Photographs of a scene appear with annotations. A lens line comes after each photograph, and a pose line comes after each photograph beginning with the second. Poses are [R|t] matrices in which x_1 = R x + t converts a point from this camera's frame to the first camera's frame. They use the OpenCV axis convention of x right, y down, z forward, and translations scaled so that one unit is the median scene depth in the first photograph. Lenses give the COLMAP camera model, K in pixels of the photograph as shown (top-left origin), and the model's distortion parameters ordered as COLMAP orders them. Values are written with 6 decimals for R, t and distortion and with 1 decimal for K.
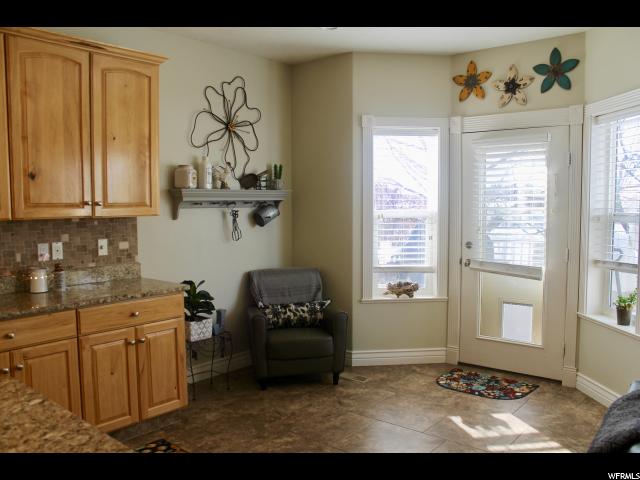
lens RADIAL K [[544.7, 0, 322.9], [0, 544.7, 237.6], [0, 0, 1]] dist [-0.159948, 0.149594]
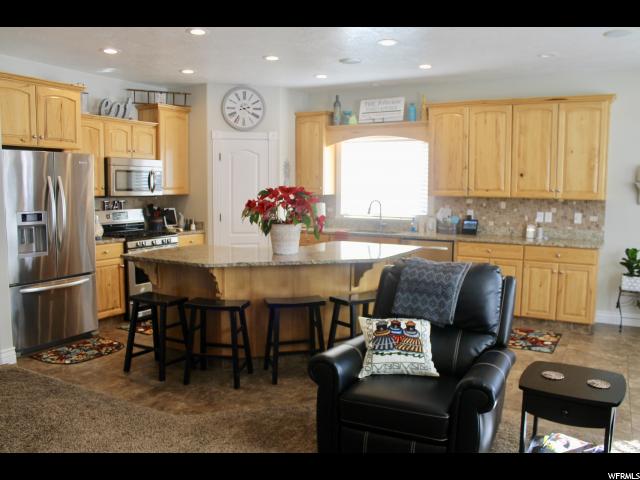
lens RADIAL K [[544.7, 0, 322.9], [0, 544.7, 237.6], [0, 0, 1]] dist [-0.159948, 0.149594]
pose [[0.182089, 0.100059, -0.978178, 0.878463], [-0.076460, 0.993238, 0.087366, -0.003902], [0.980305, 0.058883, 0.188508, -0.045149]]
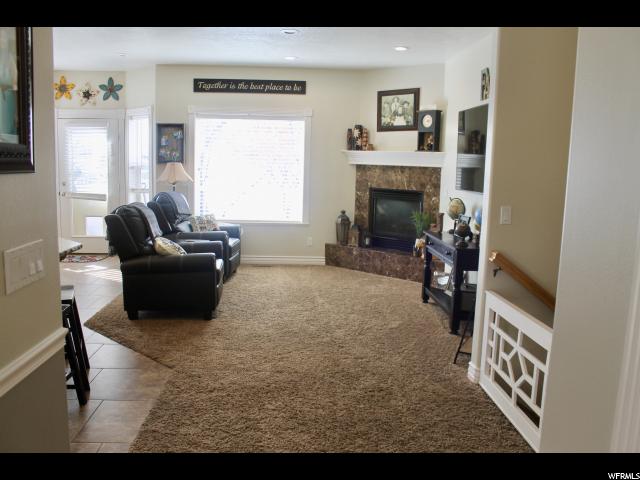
lens RADIAL K [[544.7, 0, 322.9], [0, 544.7, 237.6], [0, 0, 1]] dist [-0.159948, 0.149594]
pose [[0.726510, -0.069907, 0.683590, -0.323919], [0.018792, 0.996461, 0.081930, 0.068353], [-0.686898, -0.046677, 0.725253, -0.884299]]
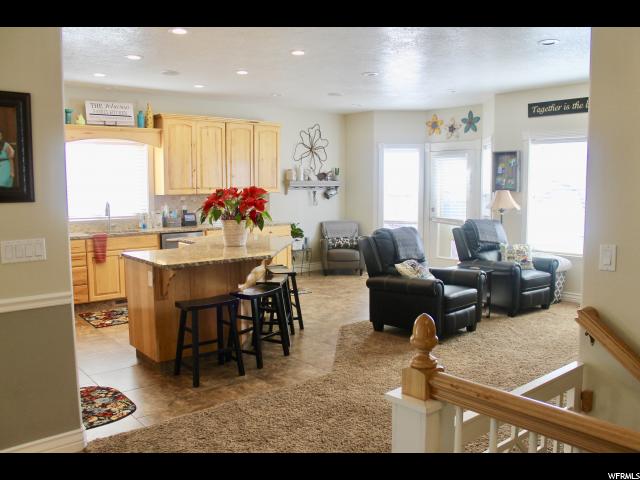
lens RADIAL K [[544.7, 0, 322.9], [0, 544.7, 237.6], [0, 0, 1]] dist [-0.159948, 0.149594]
pose [[0.985111, 0.018362, -0.170933, 0.235066], [-0.013581, 0.999484, 0.029098, 0.069486], [0.171379, -0.026343, 0.984853, -1.077645]]
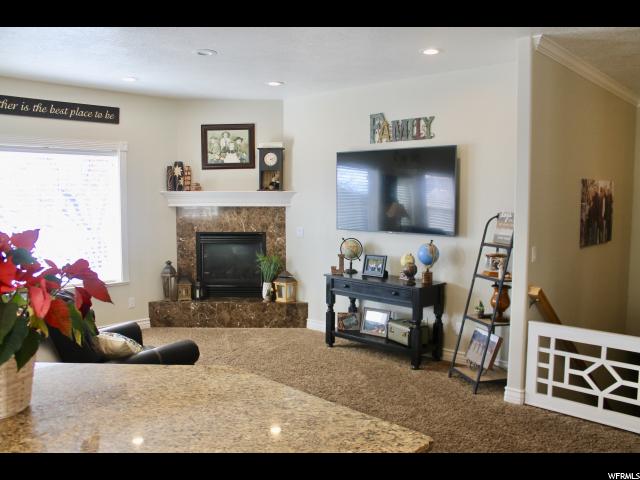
lens RADIAL K [[544.7, 0, 322.9], [0, 544.7, 237.6], [0, 0, 1]] dist [-0.159948, 0.149594]
pose [[0.071368, -0.072546, 0.994808, -0.519211], [0.069285, 0.995303, 0.067611, -0.009401], [-0.995041, 0.064100, 0.076059, -0.192146]]
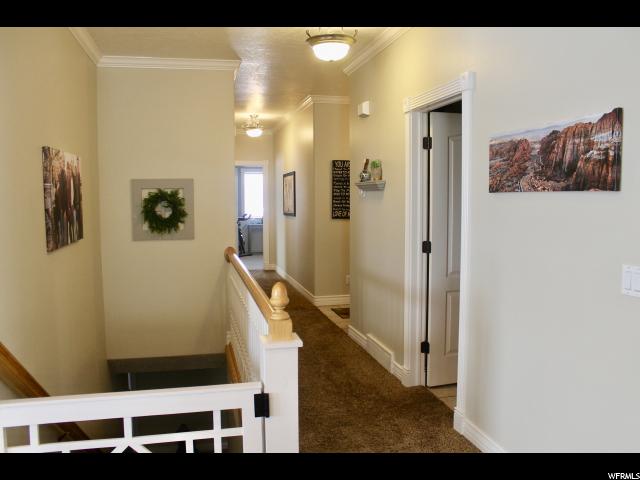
lens RADIAL K [[544.7, 0, 322.9], [0, 544.7, 237.6], [0, 0, 1]] dist [-0.159948, 0.149594]
pose [[-0.795970, -0.036669, 0.604224, -0.107139], [0.056660, 0.989268, 0.134677, 0.028907], [-0.602678, 0.141434, -0.785351, -0.309077]]
